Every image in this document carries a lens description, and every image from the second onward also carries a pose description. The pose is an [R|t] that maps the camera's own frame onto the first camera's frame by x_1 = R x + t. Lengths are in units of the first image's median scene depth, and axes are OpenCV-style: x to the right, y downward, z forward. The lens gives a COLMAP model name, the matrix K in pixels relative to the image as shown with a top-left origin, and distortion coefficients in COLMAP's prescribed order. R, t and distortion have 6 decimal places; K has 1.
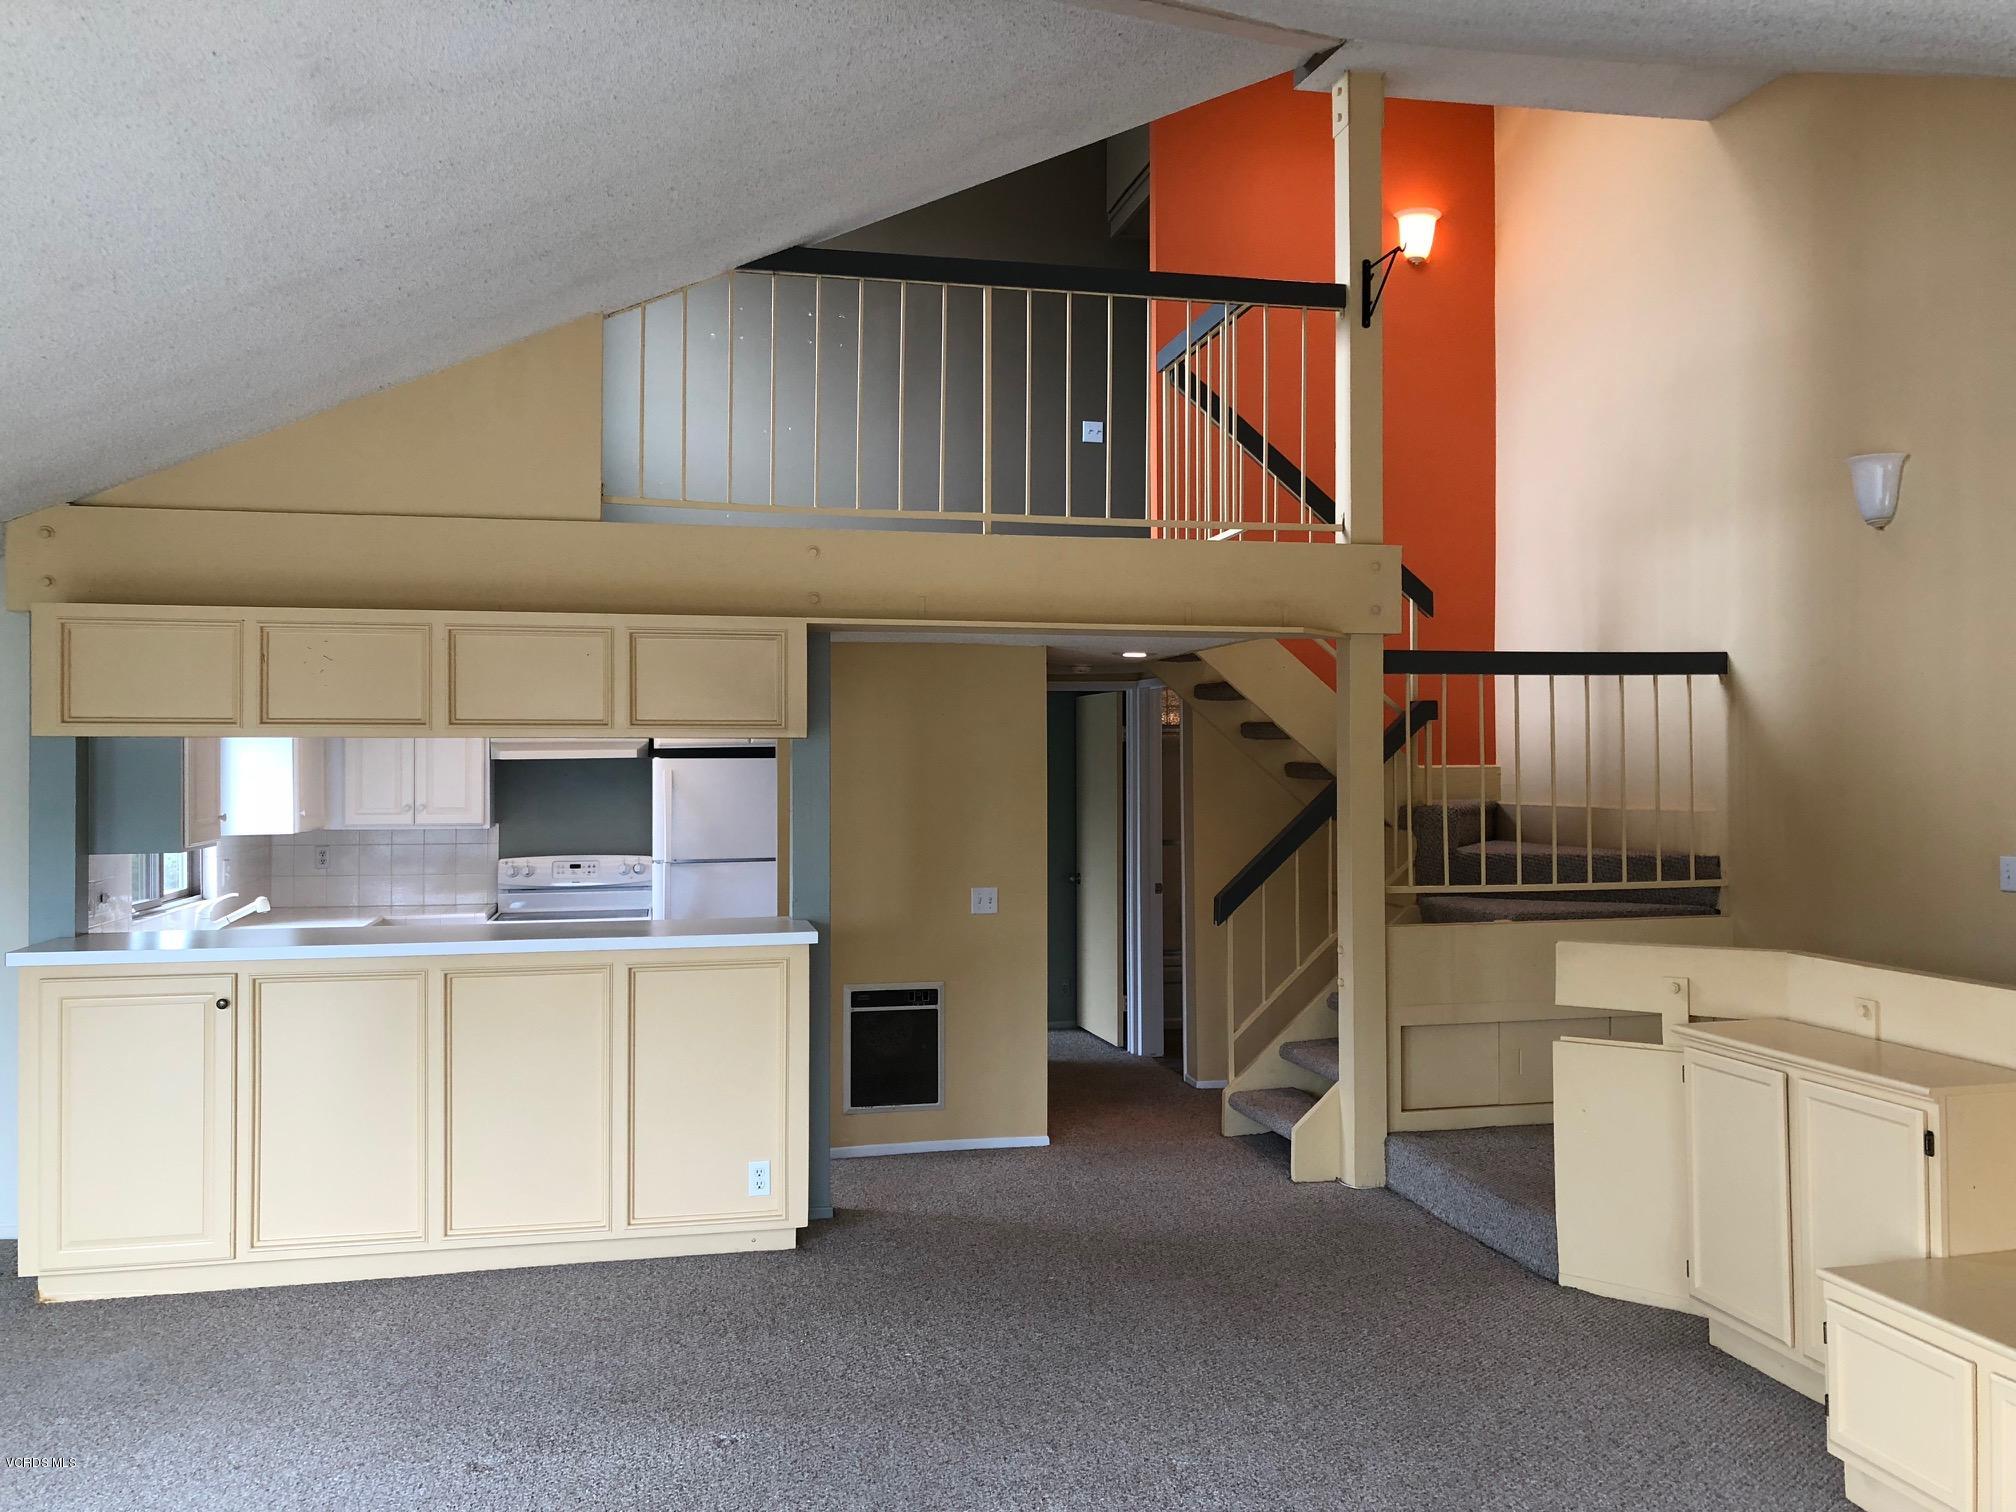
lens RADIAL K [[1650.5, 0, 1024.8], [0, 1650.5, 751.1], [0, 0, 1]] dist [0.038074, -0.145299]
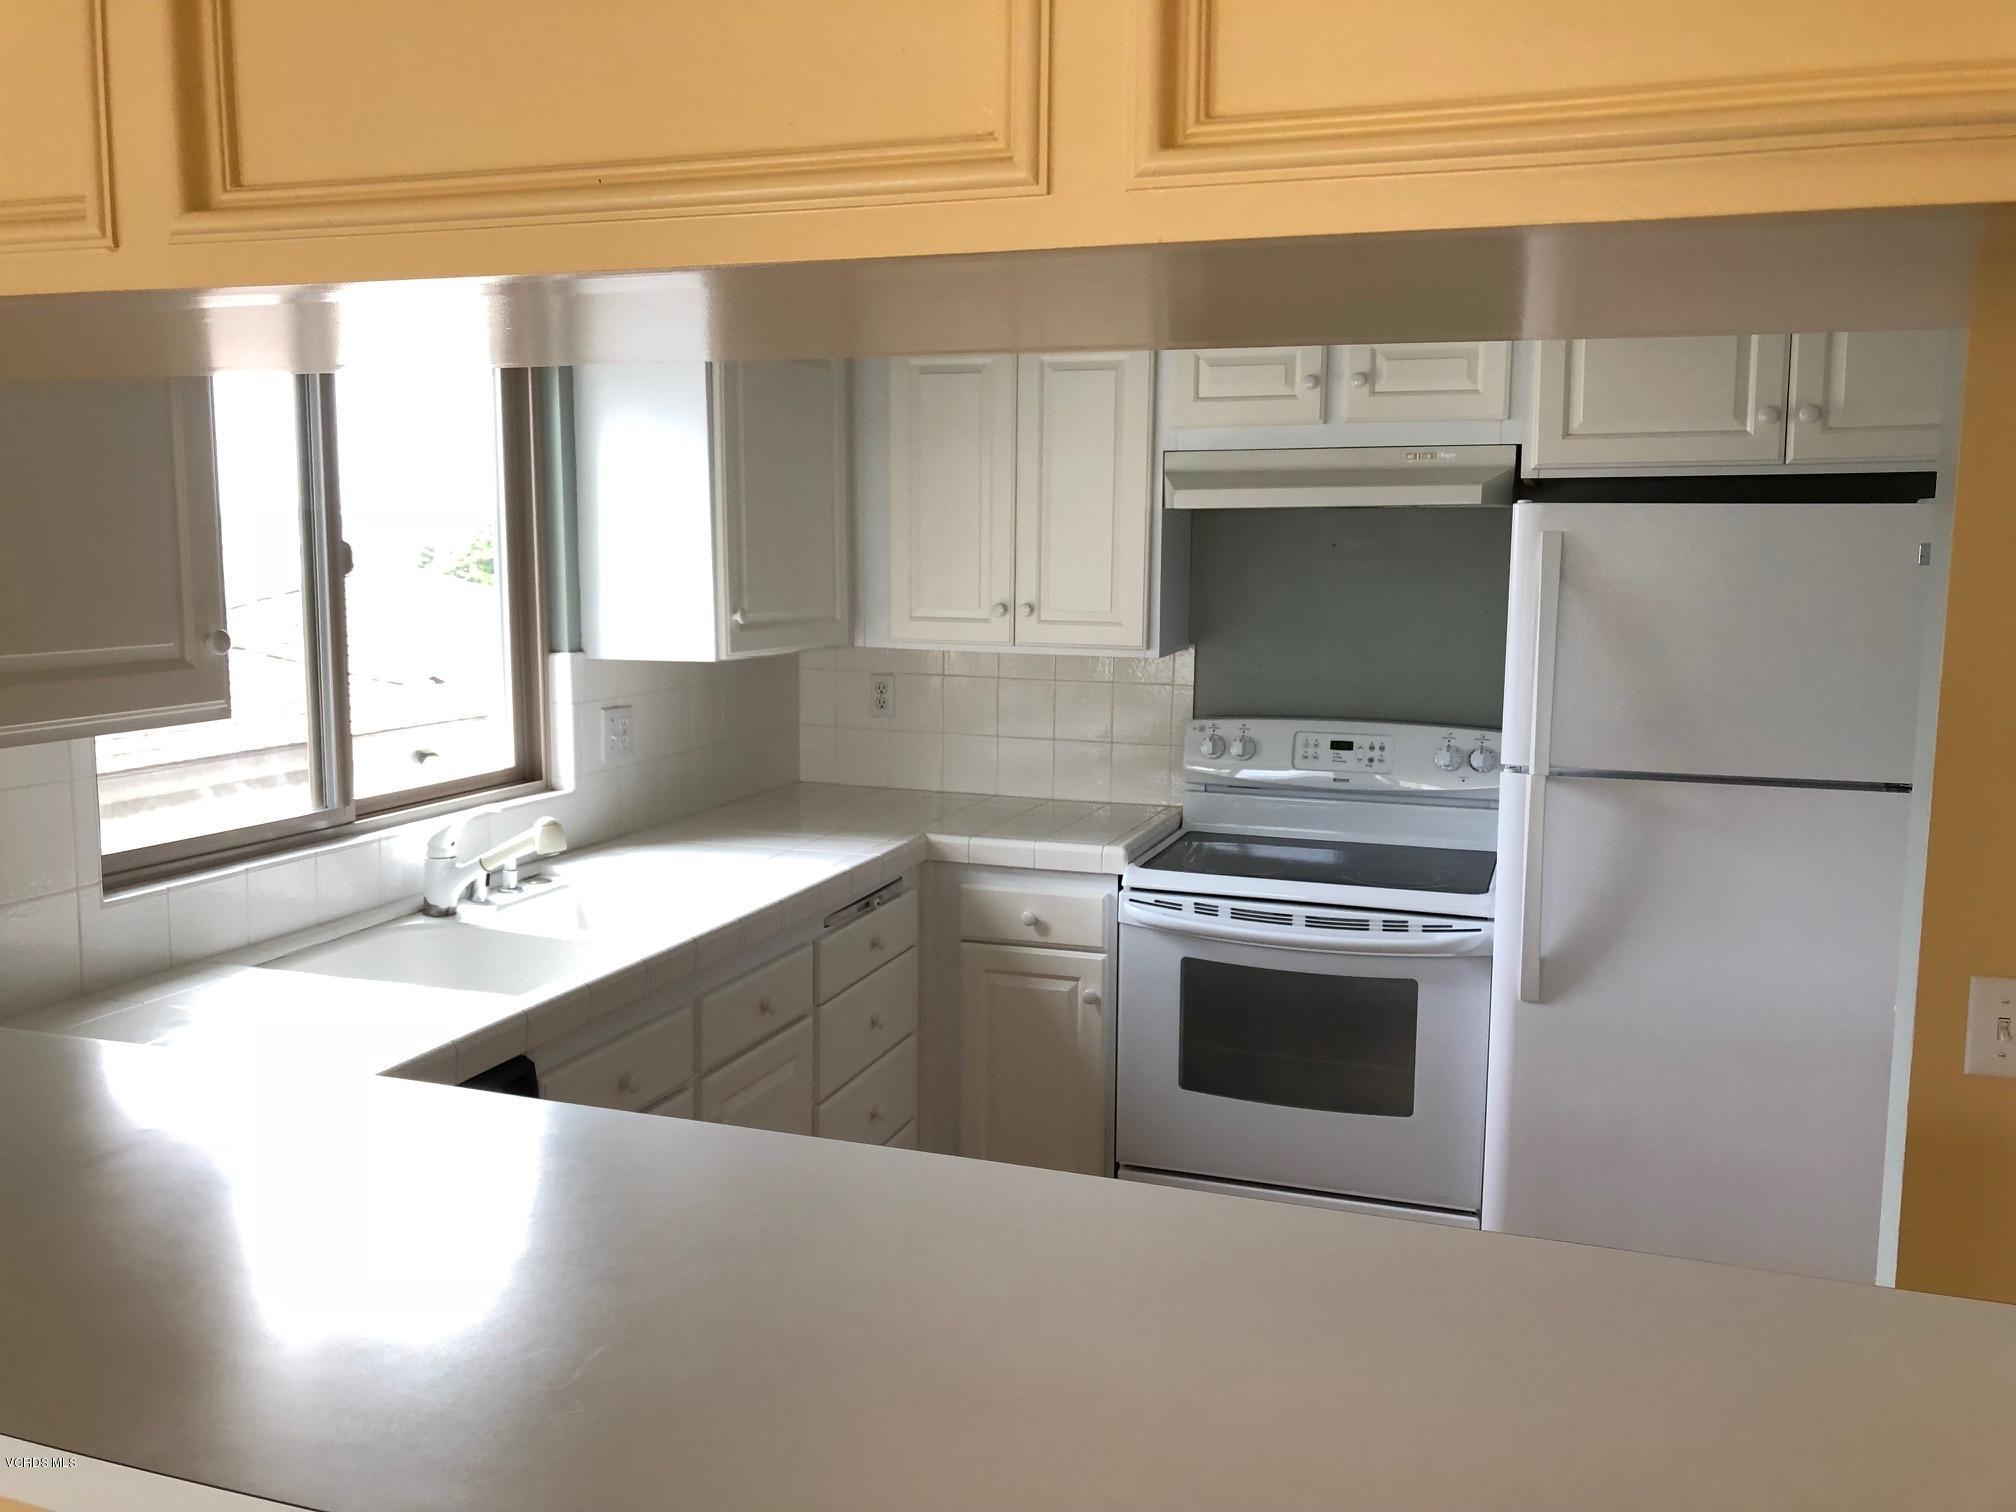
lens RADIAL K [[1650.5, 0, 1024.8], [0, 1650.5, 751.1], [0, 0, 1]] dist [0.038074, -0.145299]
pose [[0.857169, 0.075276, -0.509505, -0.120341], [-0.008243, 0.991140, 0.132568, 0.011563], [0.514970, -0.109433, 0.850194, 0.601407]]
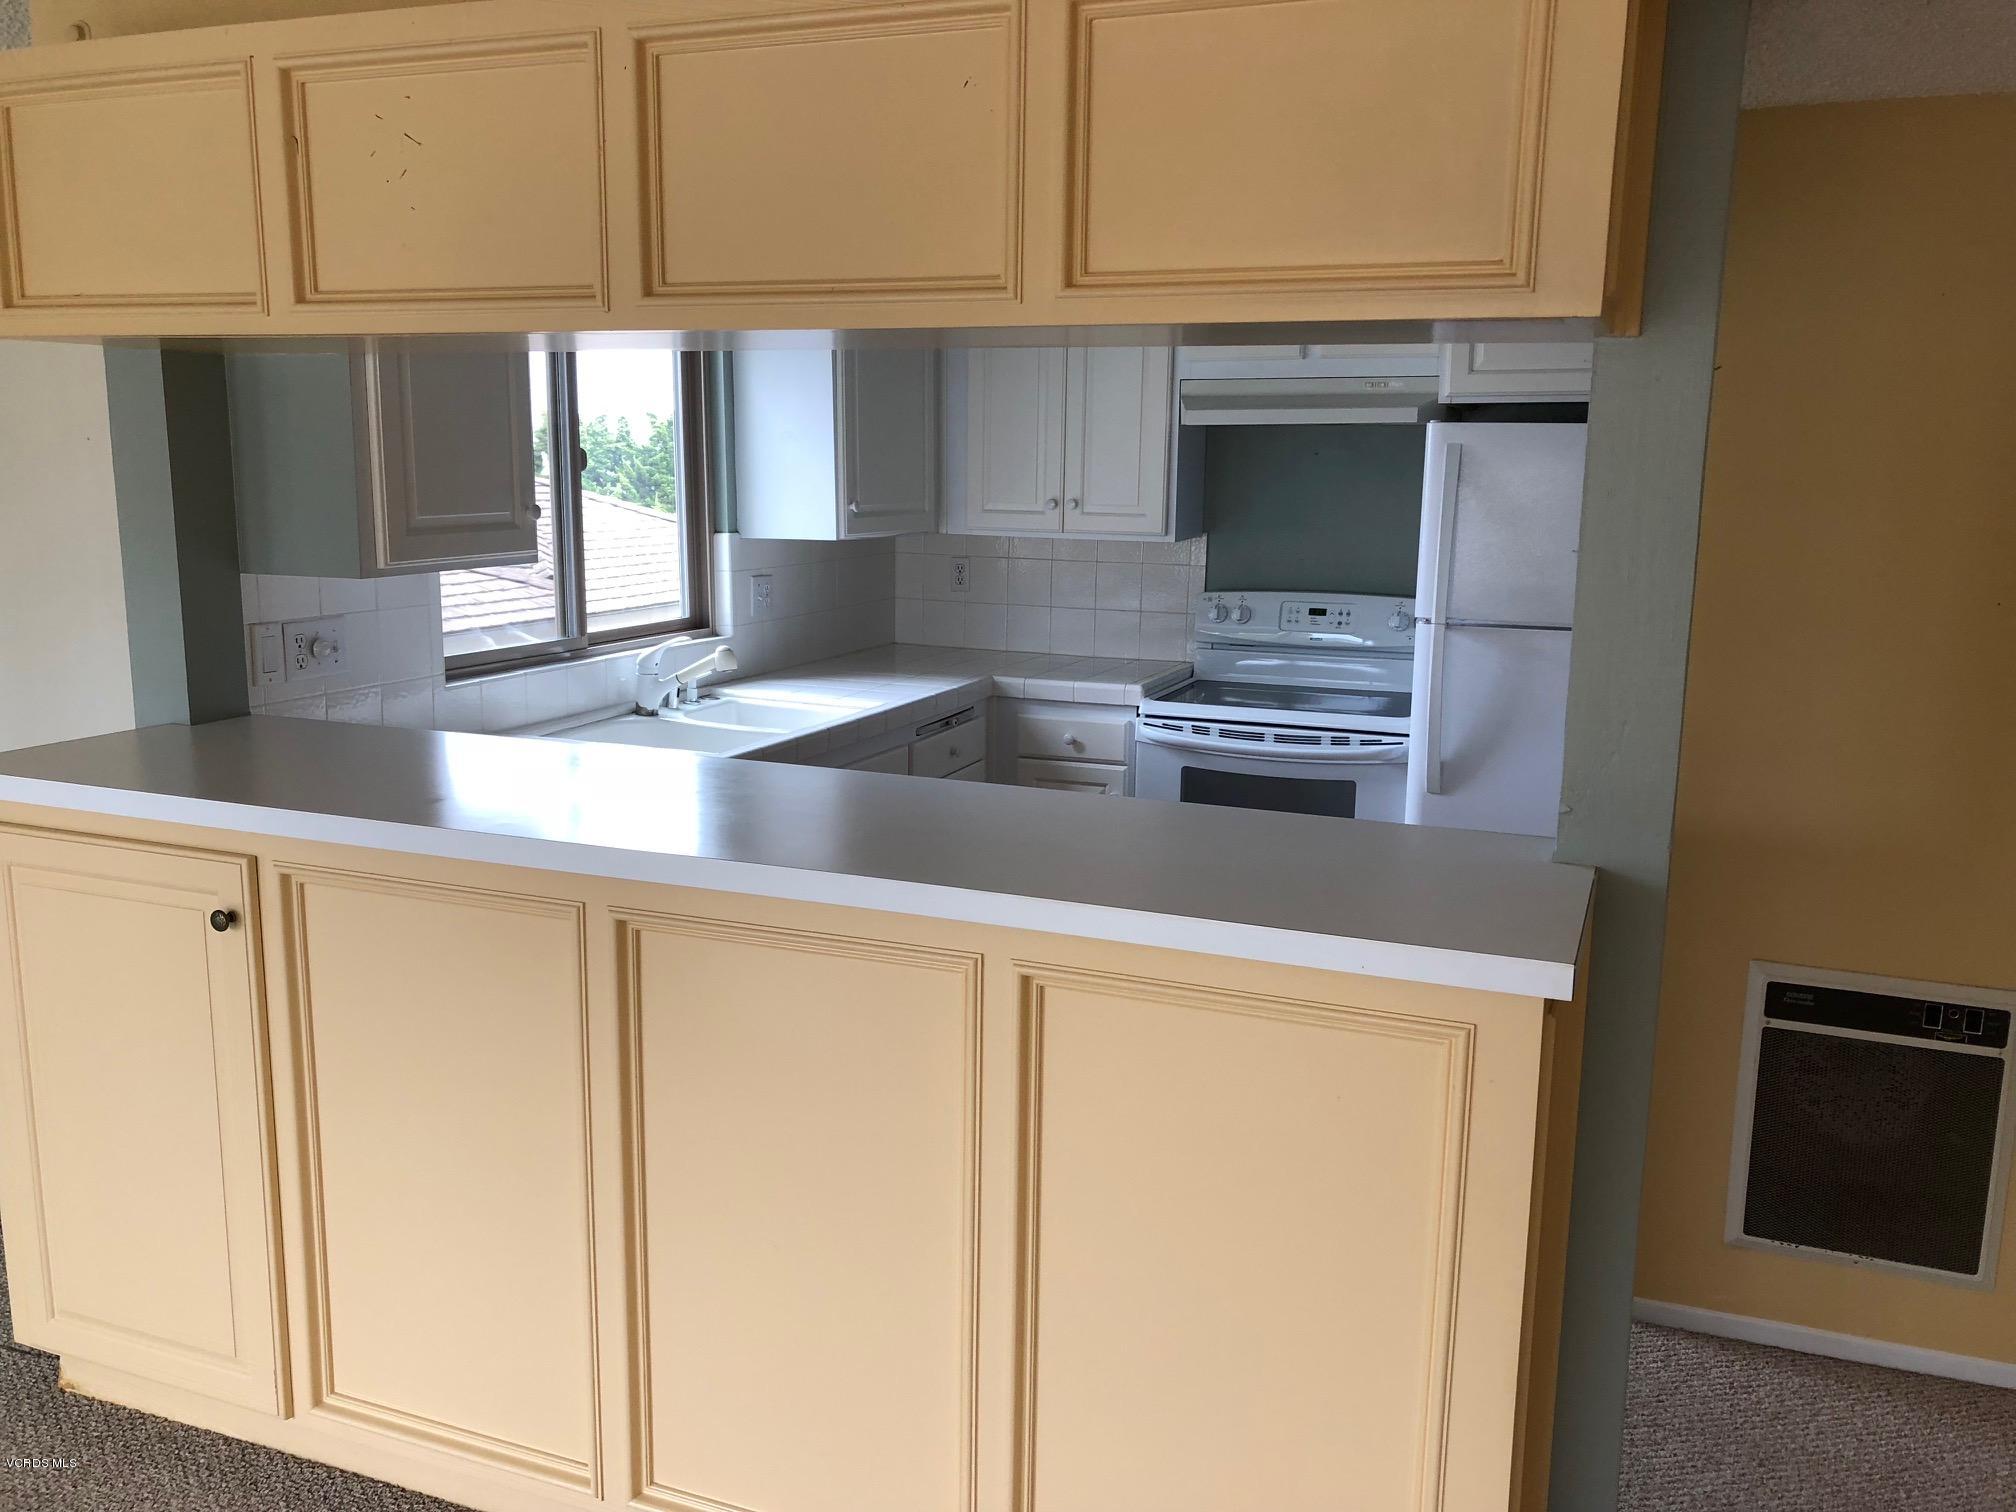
lens RADIAL K [[1638.7, 0, 1002.0], [0, 1638.7, 759.7], [0, 0, 1]] dist [0.014825, 0.001519]
pose [[0.822138, 0.117149, -0.557104, -0.033818], [-0.010313, 0.981502, 0.191173, 0.011256], [0.569194, -0.151425, 0.808139, 0.485541]]
